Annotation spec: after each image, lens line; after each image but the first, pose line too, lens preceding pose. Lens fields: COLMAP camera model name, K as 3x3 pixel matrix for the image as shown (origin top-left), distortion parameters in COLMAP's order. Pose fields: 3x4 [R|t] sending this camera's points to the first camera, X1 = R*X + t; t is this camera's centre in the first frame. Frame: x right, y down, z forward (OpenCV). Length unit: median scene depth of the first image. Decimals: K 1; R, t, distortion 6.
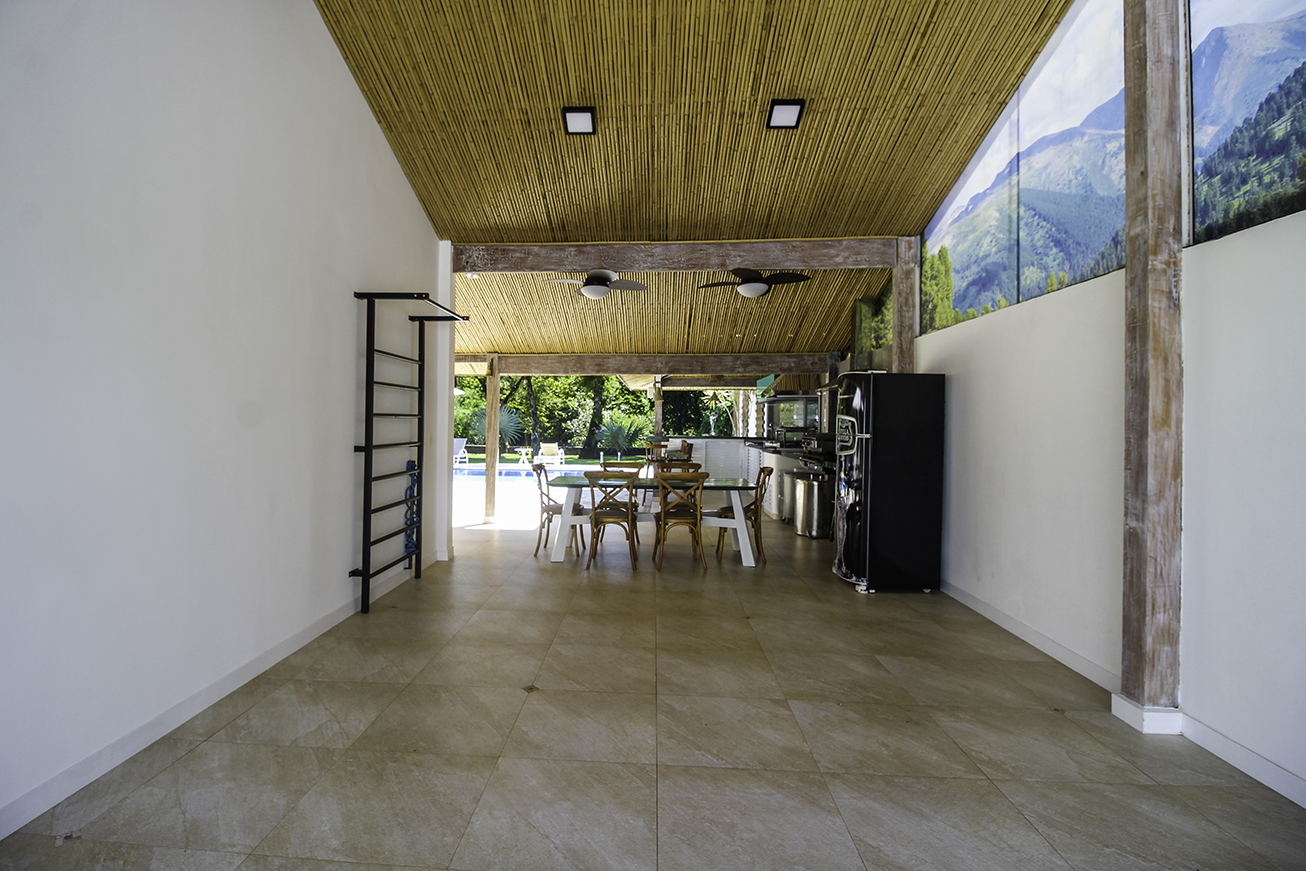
lens RADIAL K [[598.0, 0, 646.2], [0, 598.0, 423.4], [0, 0, 1]] dist [0.020185, -0.015716]
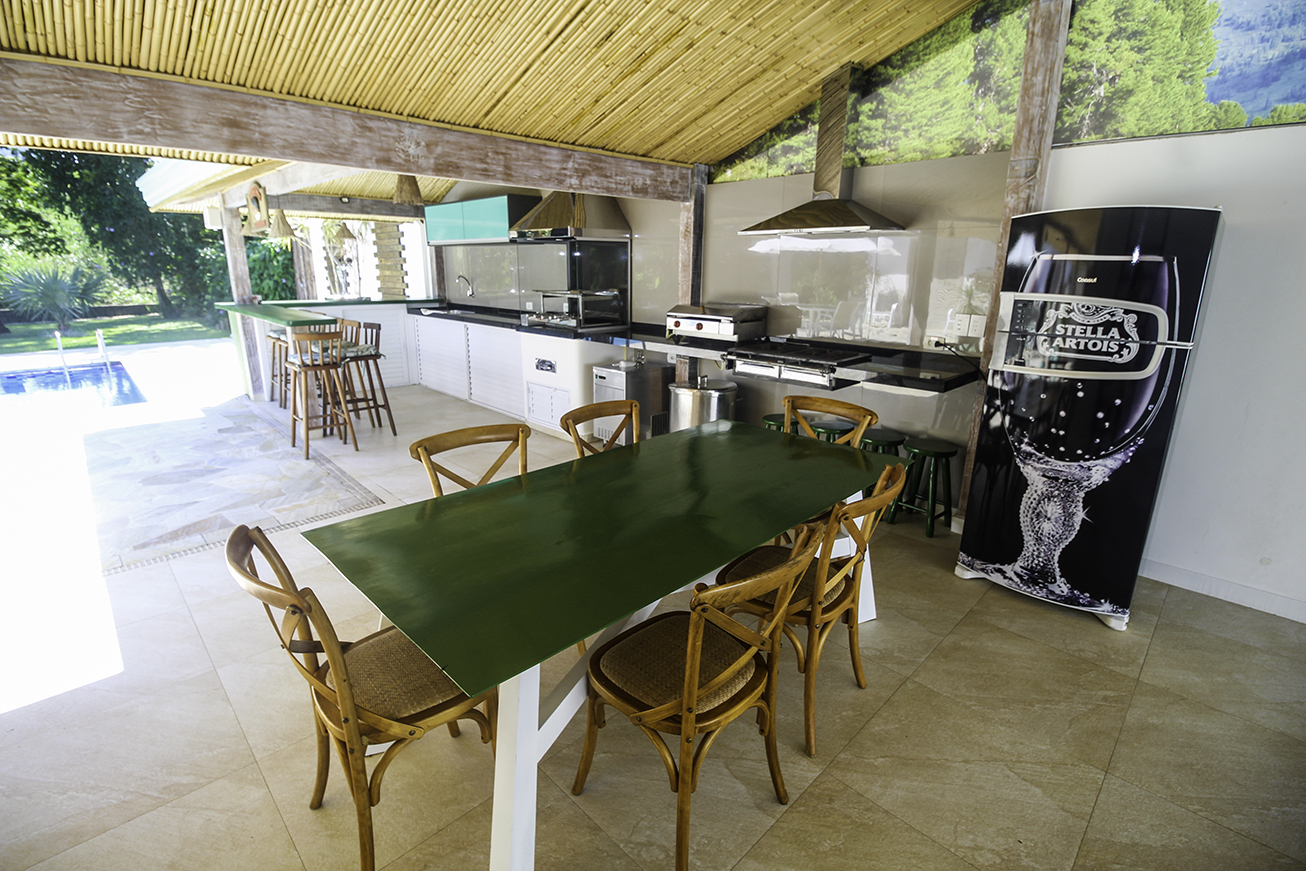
lens RADIAL K [[584.3, 0, 635.9], [0, 584.3, 420.4], [0, 0, 1]] dist [-0.001304, -0.013951]
pose [[0.699557, -0.181415, 0.691165, -0.034389], [-0.005861, 0.965747, 0.259419, -0.004770], [-0.714553, -0.185529, 0.674532, 0.117730]]
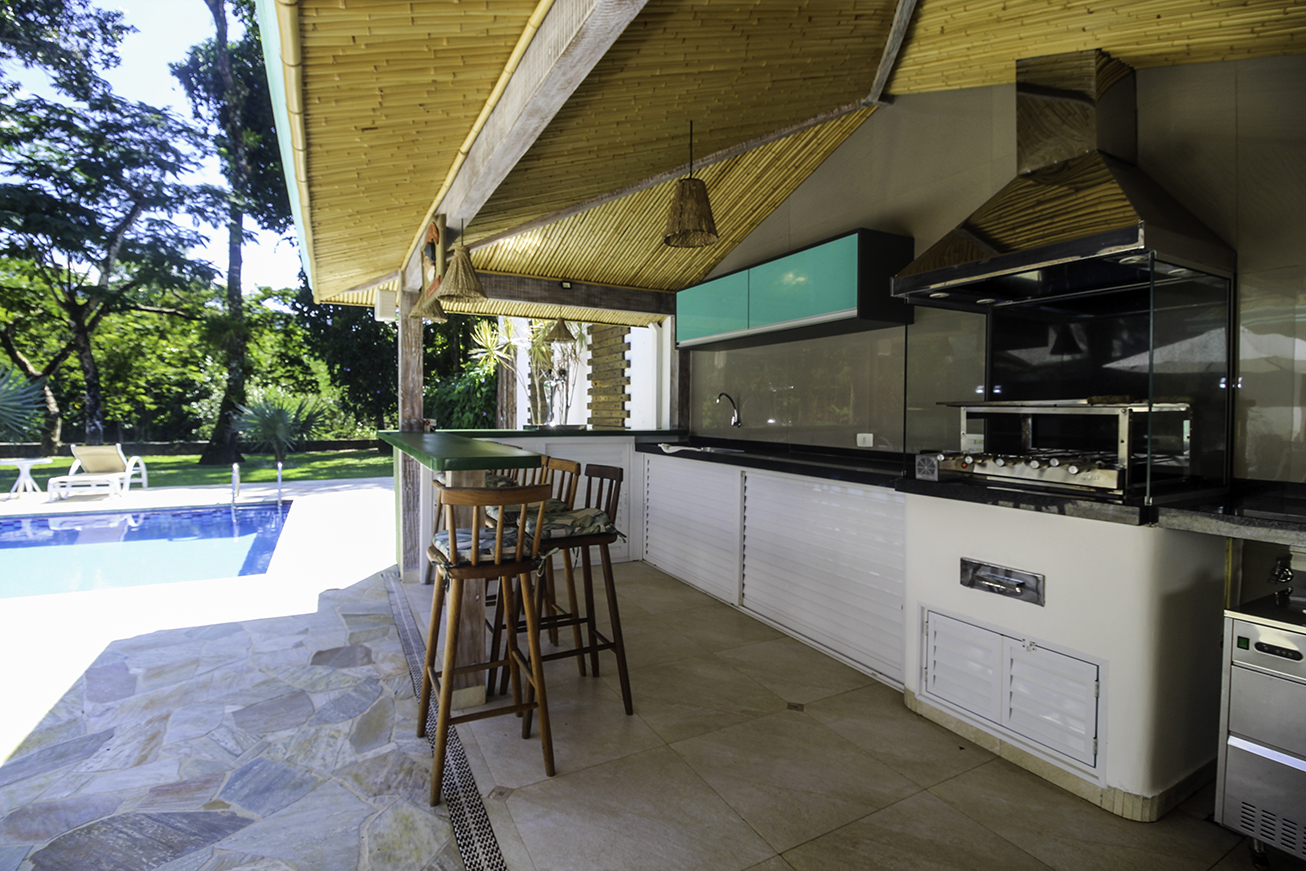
lens RADIAL K [[584.3, 0, 635.9], [0, 584.3, 420.4], [0, 0, 1]] dist [-0.001304, -0.013951]
pose [[0.876199, -0.008871, 0.481868, -0.006196], [-0.001338, 0.999782, 0.020838, 0.002895], [-0.481947, -0.018902, 0.875996, 0.203667]]
